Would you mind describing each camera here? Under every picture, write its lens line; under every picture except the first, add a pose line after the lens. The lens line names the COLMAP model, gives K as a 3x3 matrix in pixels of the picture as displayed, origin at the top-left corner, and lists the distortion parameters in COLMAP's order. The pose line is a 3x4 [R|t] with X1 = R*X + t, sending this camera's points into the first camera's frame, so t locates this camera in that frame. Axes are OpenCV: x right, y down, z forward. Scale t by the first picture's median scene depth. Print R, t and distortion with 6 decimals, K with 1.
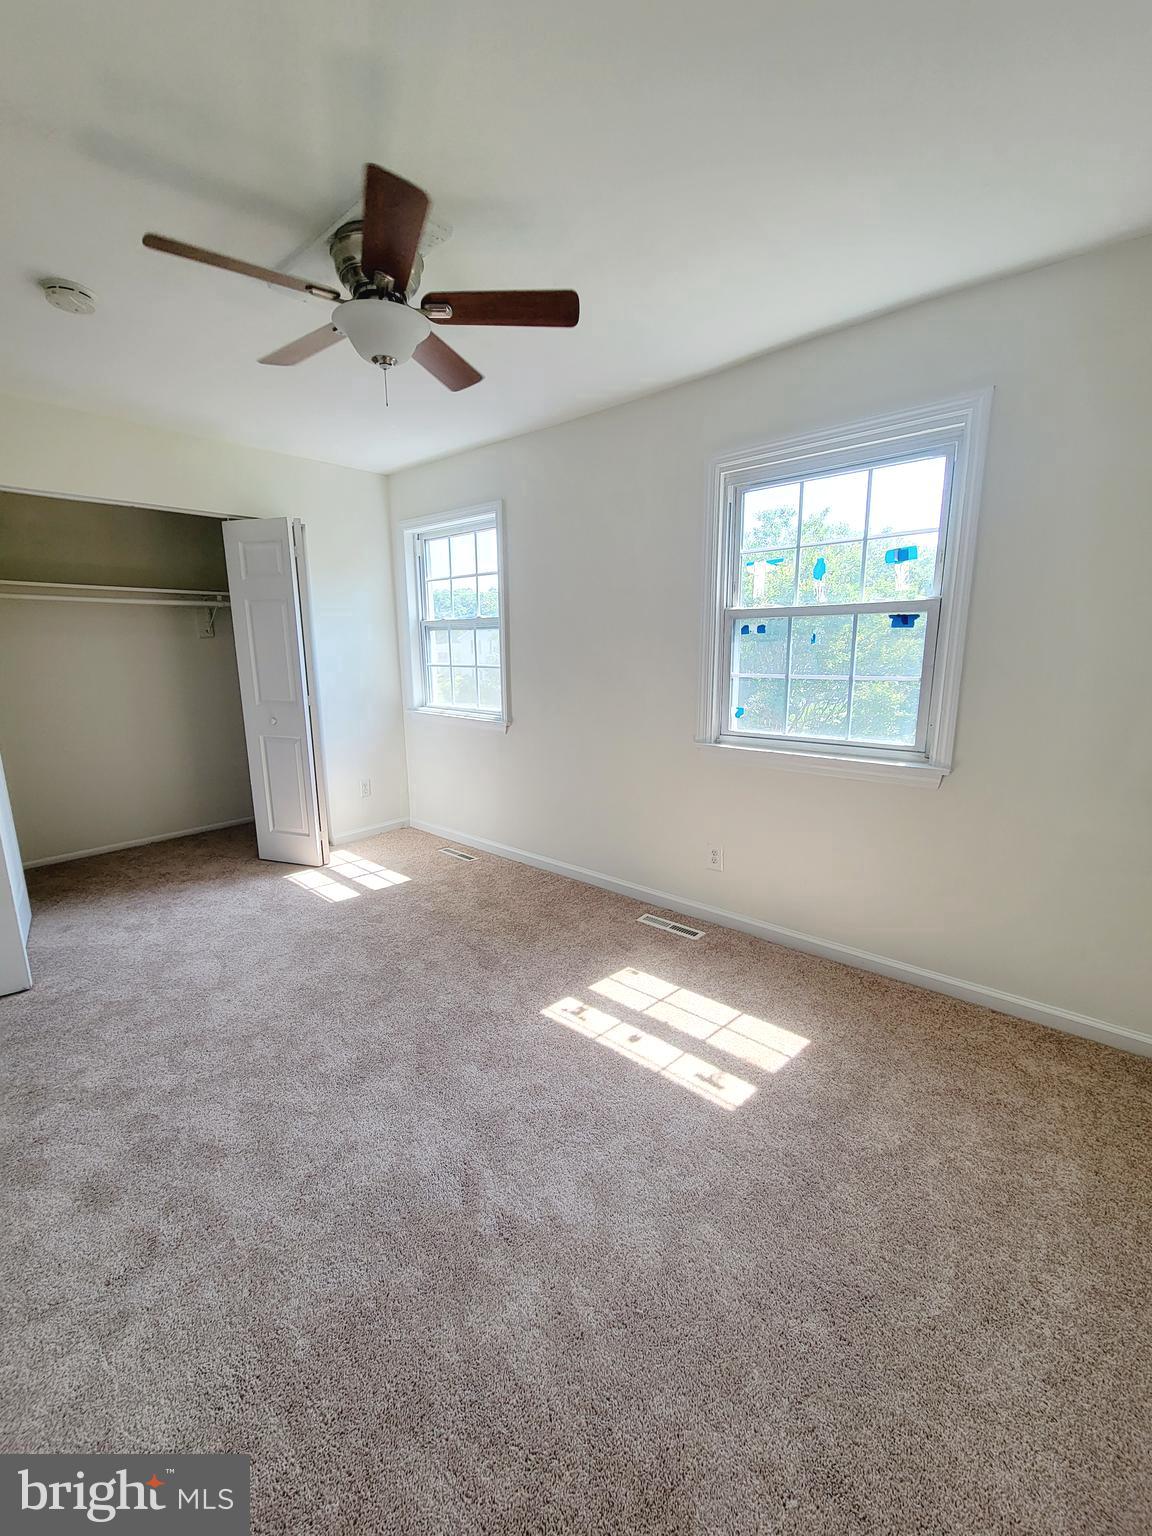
lens RADIAL K [[622.8, 0, 571.4], [0, 622.8, 772.3], [0, 0, 1]] dist [0.003507, -0.002075]
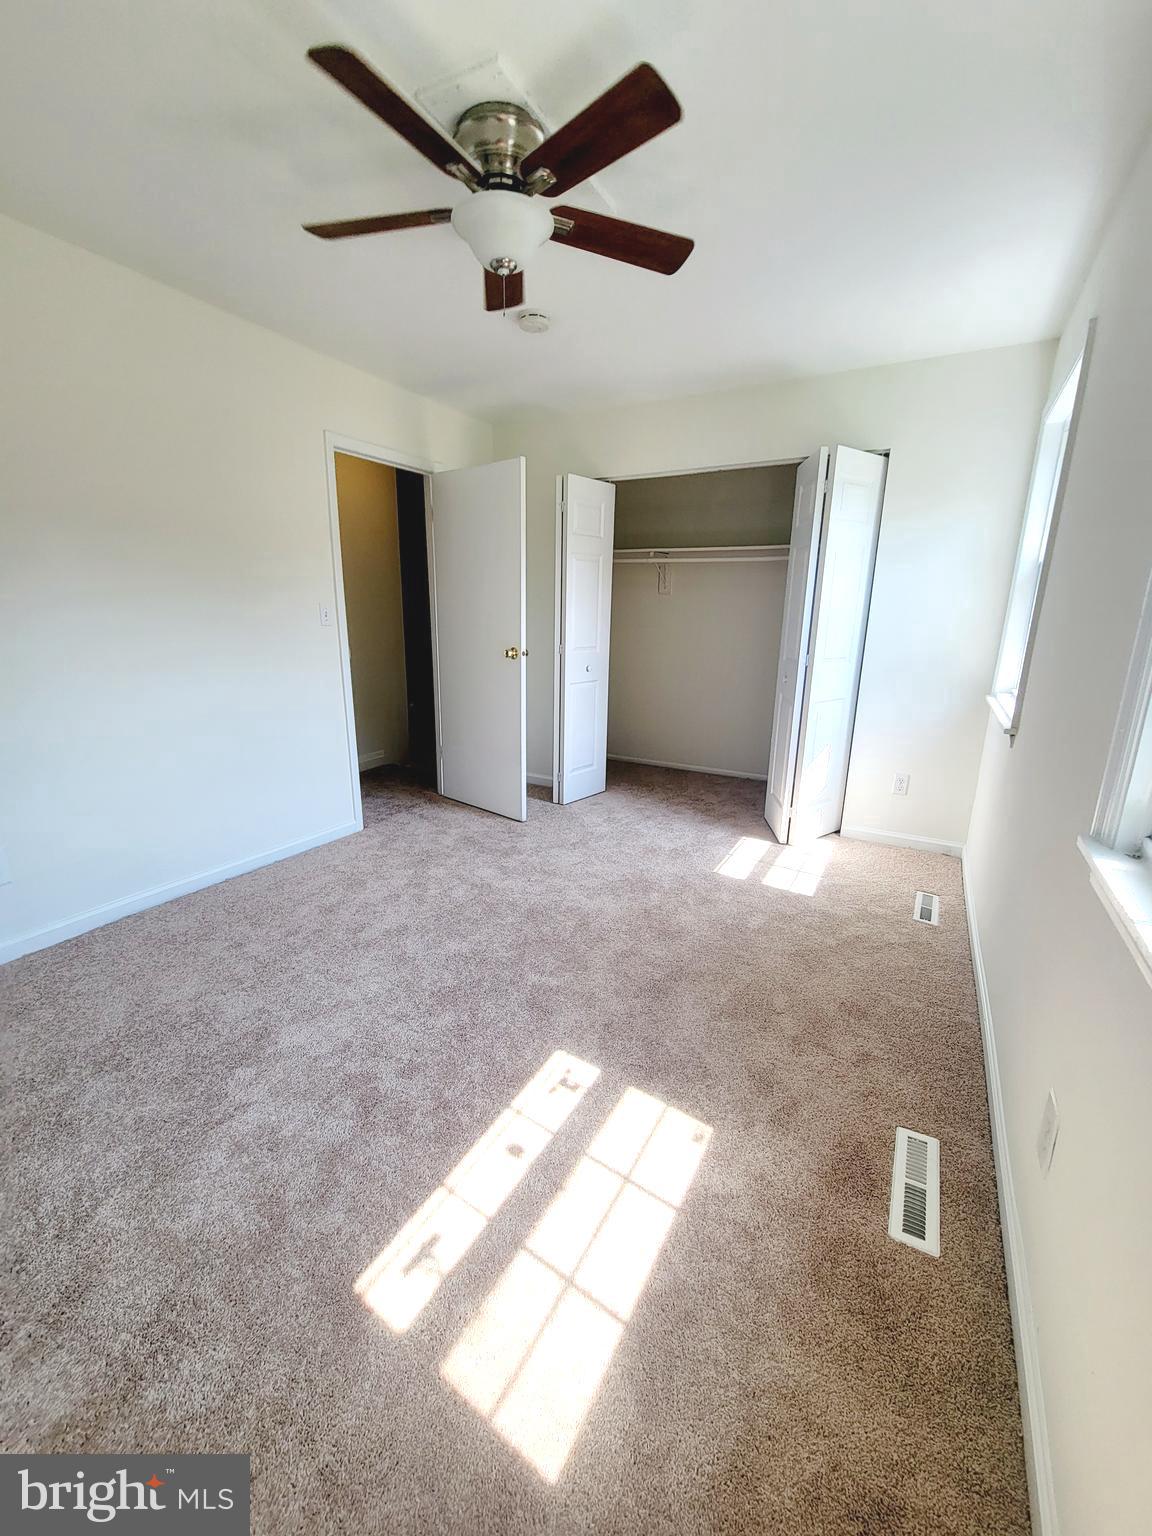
lens RADIAL K [[622.8, 0, 571.4], [0, 622.8, 772.3], [0, 0, 1]] dist [0.003507, -0.002075]
pose [[0.204833, 0.255924, -0.944747, 0.464863], [-0.210096, 0.954210, 0.212936, -0.099633], [0.955983, 0.154872, 0.249223, 0.568077]]
